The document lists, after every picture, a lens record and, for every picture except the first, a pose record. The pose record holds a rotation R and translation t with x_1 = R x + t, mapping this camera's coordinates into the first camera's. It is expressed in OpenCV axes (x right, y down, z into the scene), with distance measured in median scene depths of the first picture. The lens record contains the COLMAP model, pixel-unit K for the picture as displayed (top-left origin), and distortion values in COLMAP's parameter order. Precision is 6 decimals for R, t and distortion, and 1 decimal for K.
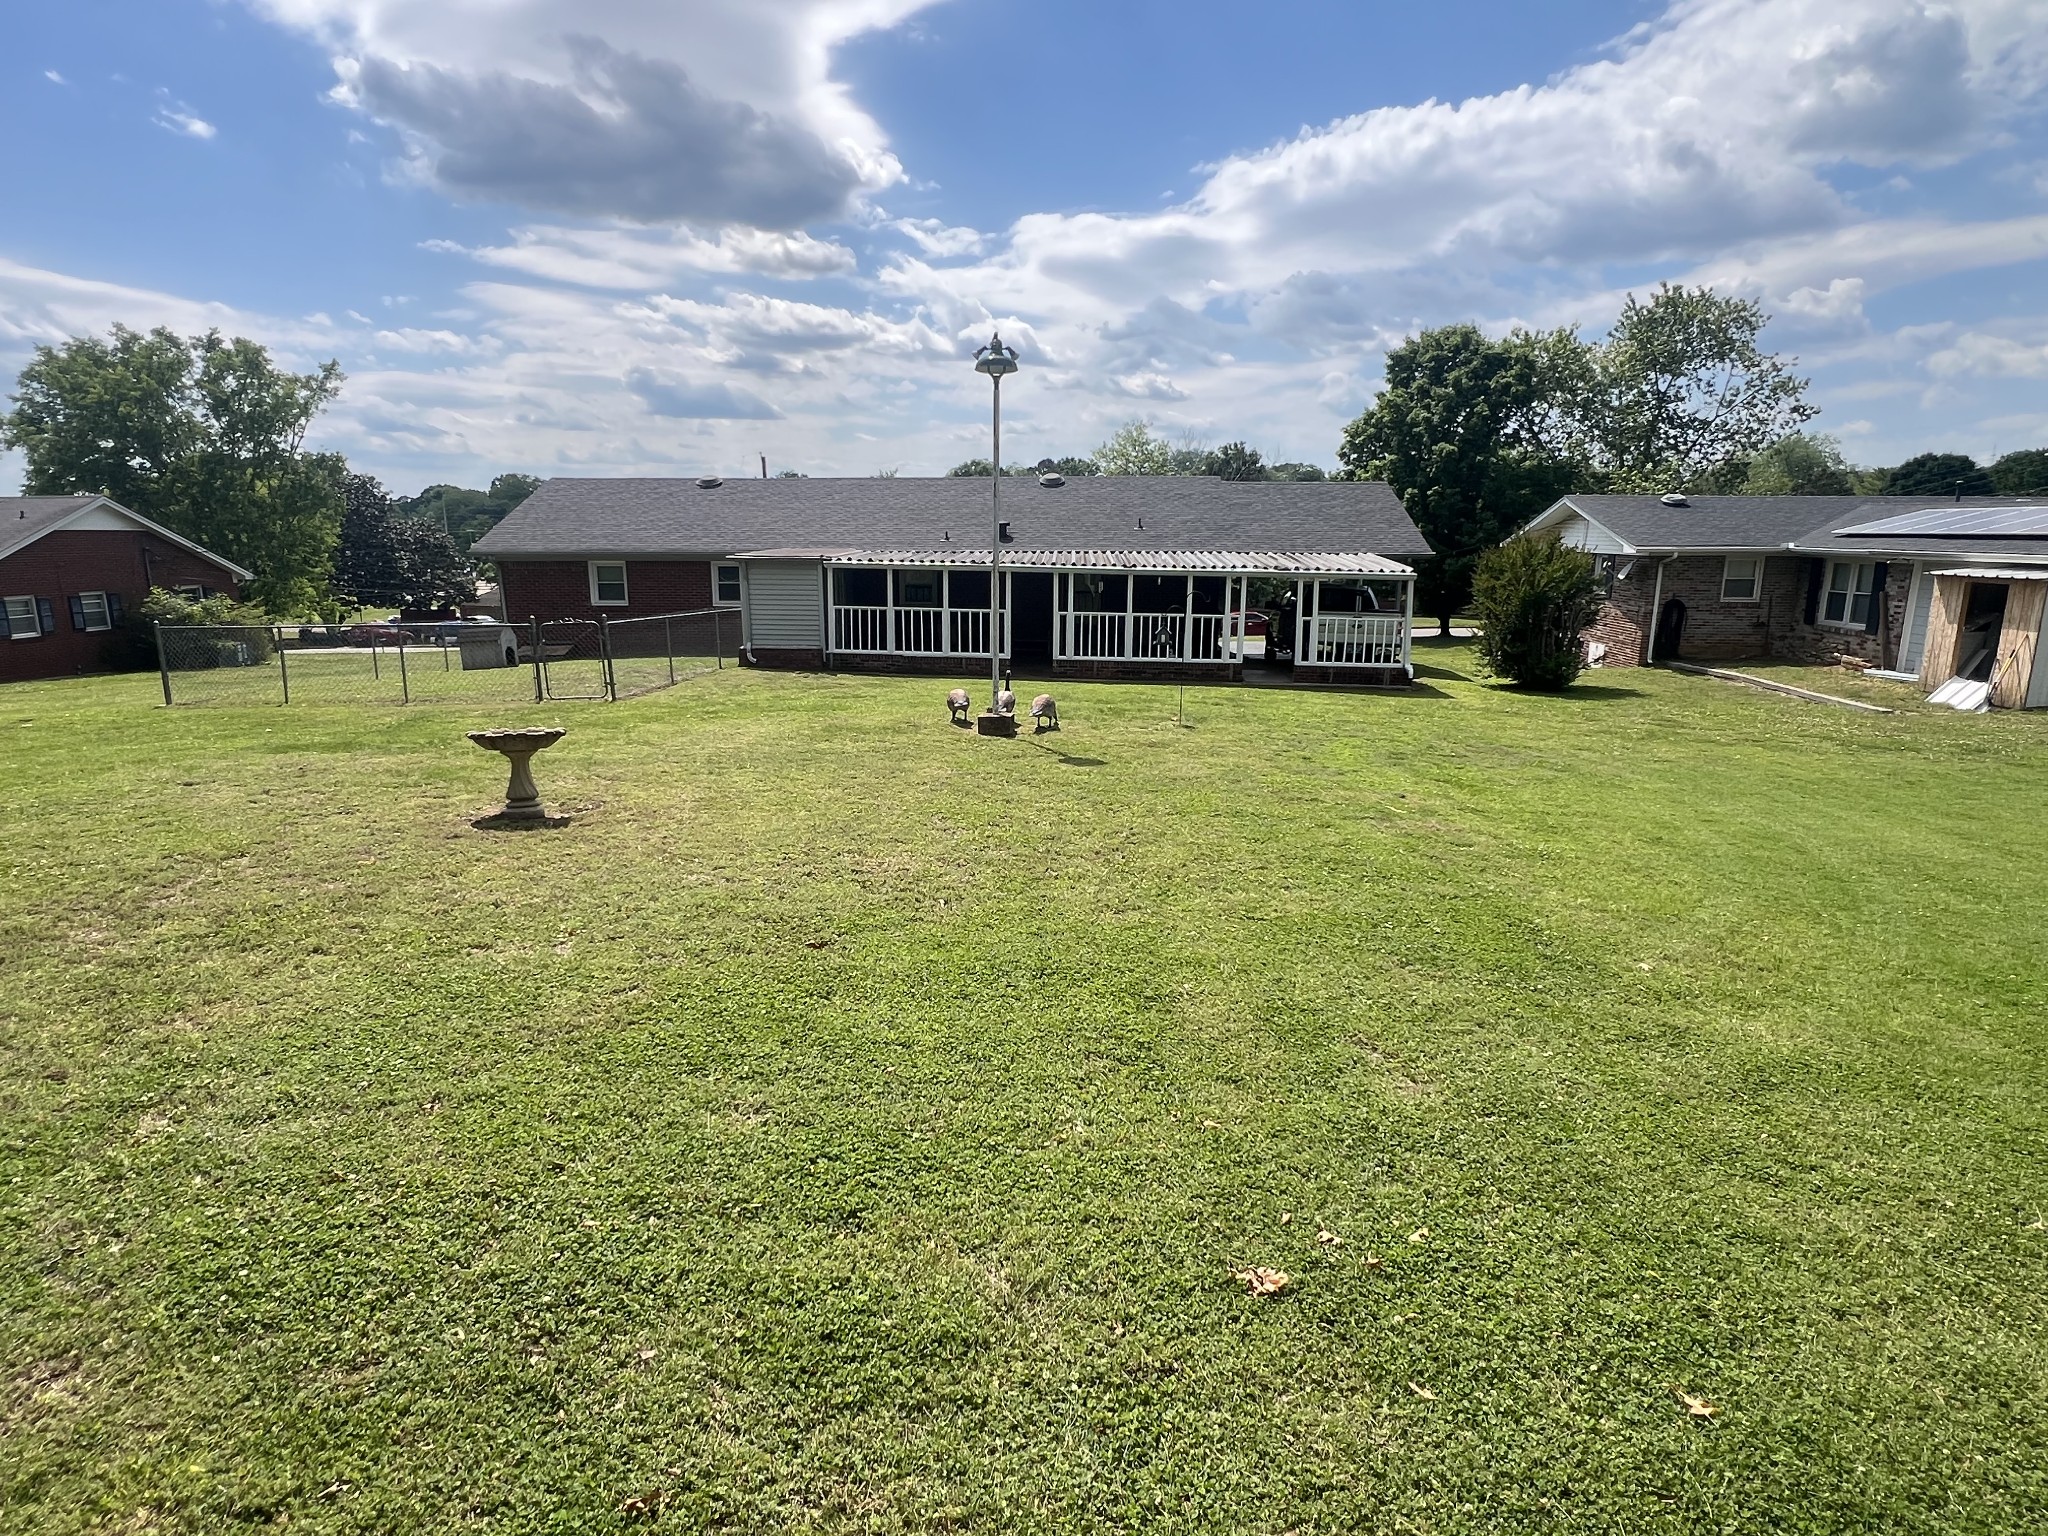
lens RADIAL K [[1146.7, 0, 1058.8], [0, 1146.7, 798.3], [0, 0, 1]] dist [0.007760, -0.002384]
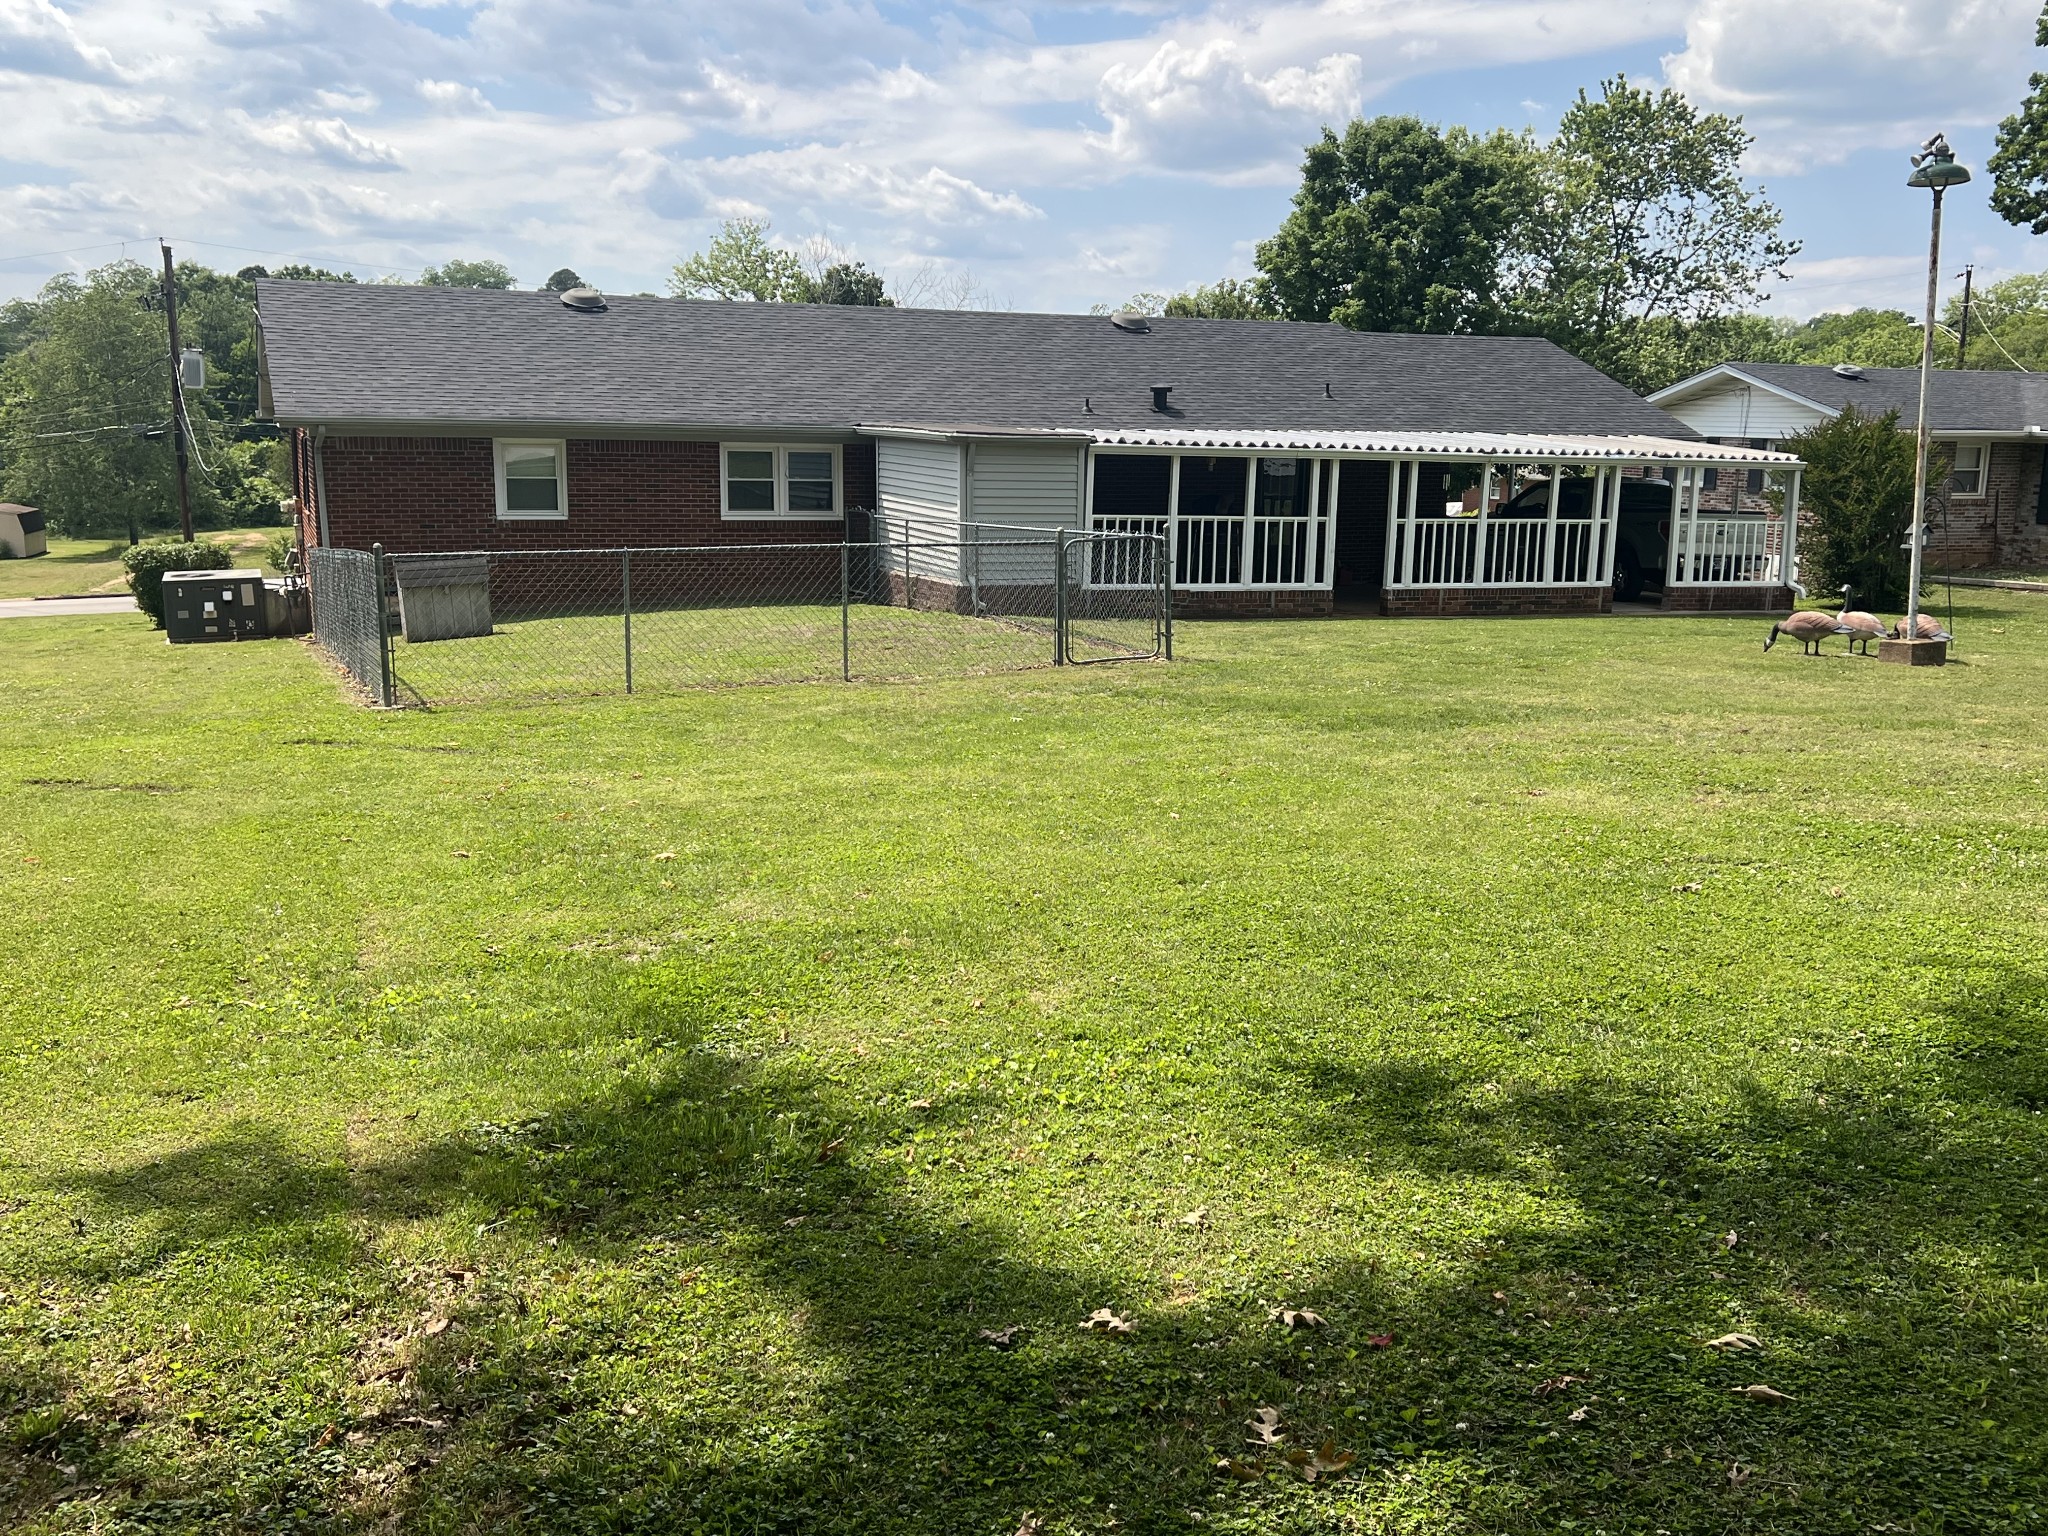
lens RADIAL K [[1885.0, 0, 1039.0], [0, 1885.0, 779.1], [0, 0, 1]] dist [0.105285, -0.116222]
pose [[0.905704, -0.068310, 0.418371, -0.520445], [0.081666, 0.996560, -0.014079, -0.008389], [-0.415970, 0.046918, 0.908167, 0.059579]]
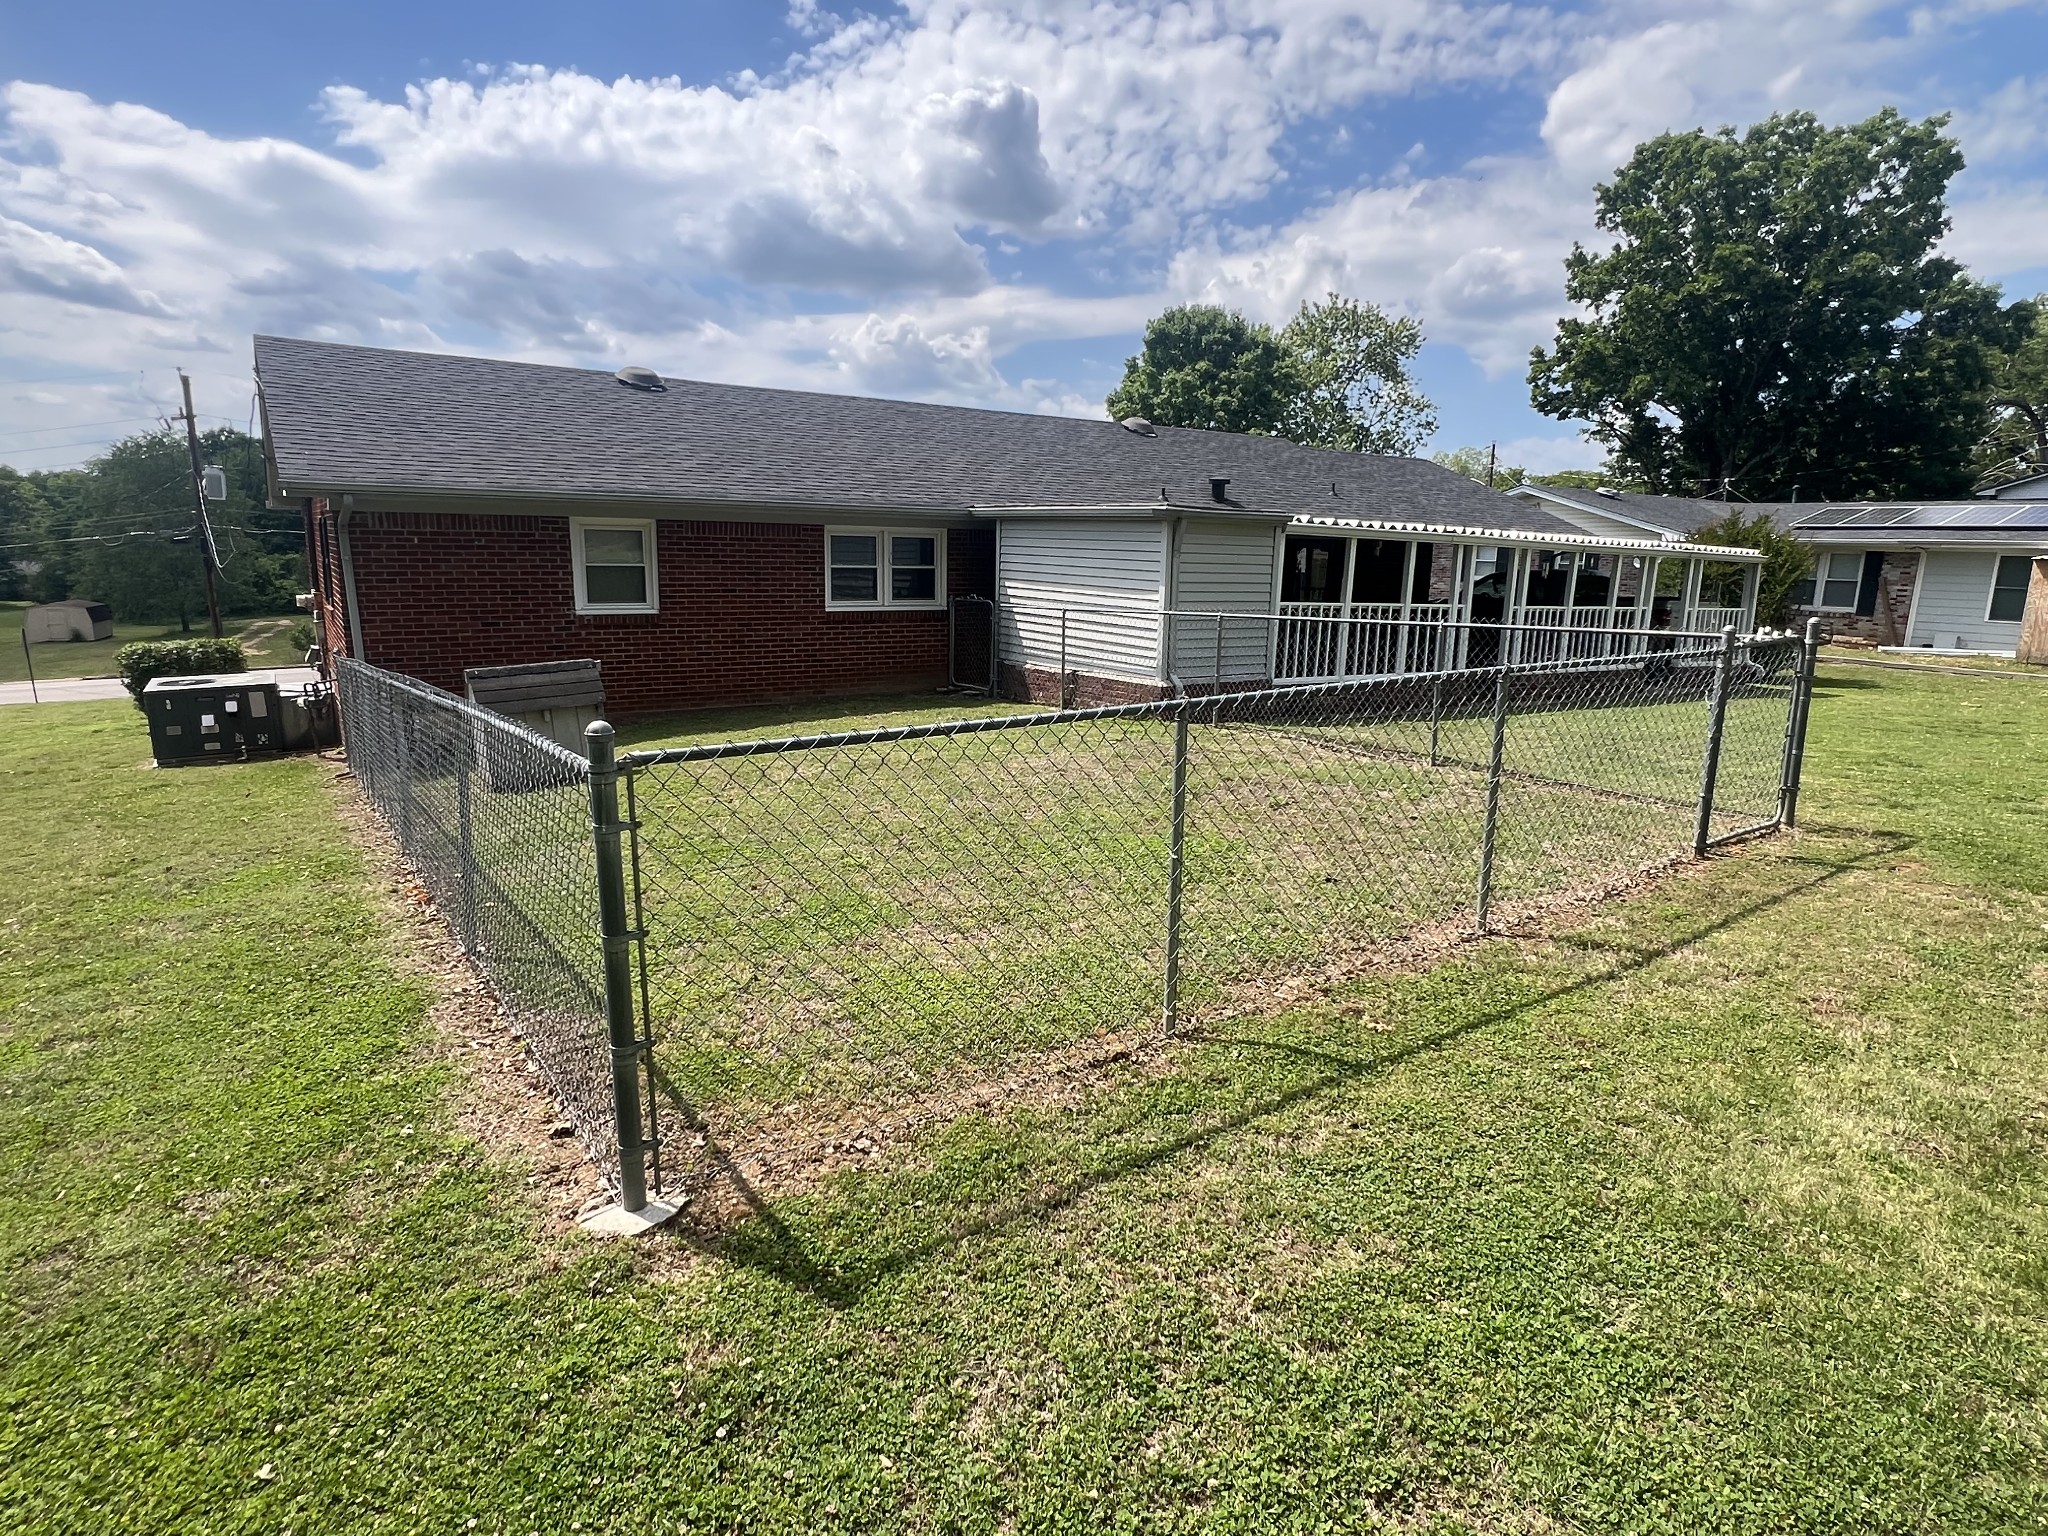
lens RADIAL K [[1146.7, 0, 1064.3], [0, 1146.7, 789.4], [0, 0, 1]] dist [0.007760, -0.002384]
pose [[0.799640, -0.110314, 0.590260, -0.491953], [0.116097, 0.992835, 0.028272, -0.080731], [-0.589150, 0.045920, 0.806718, 0.471393]]
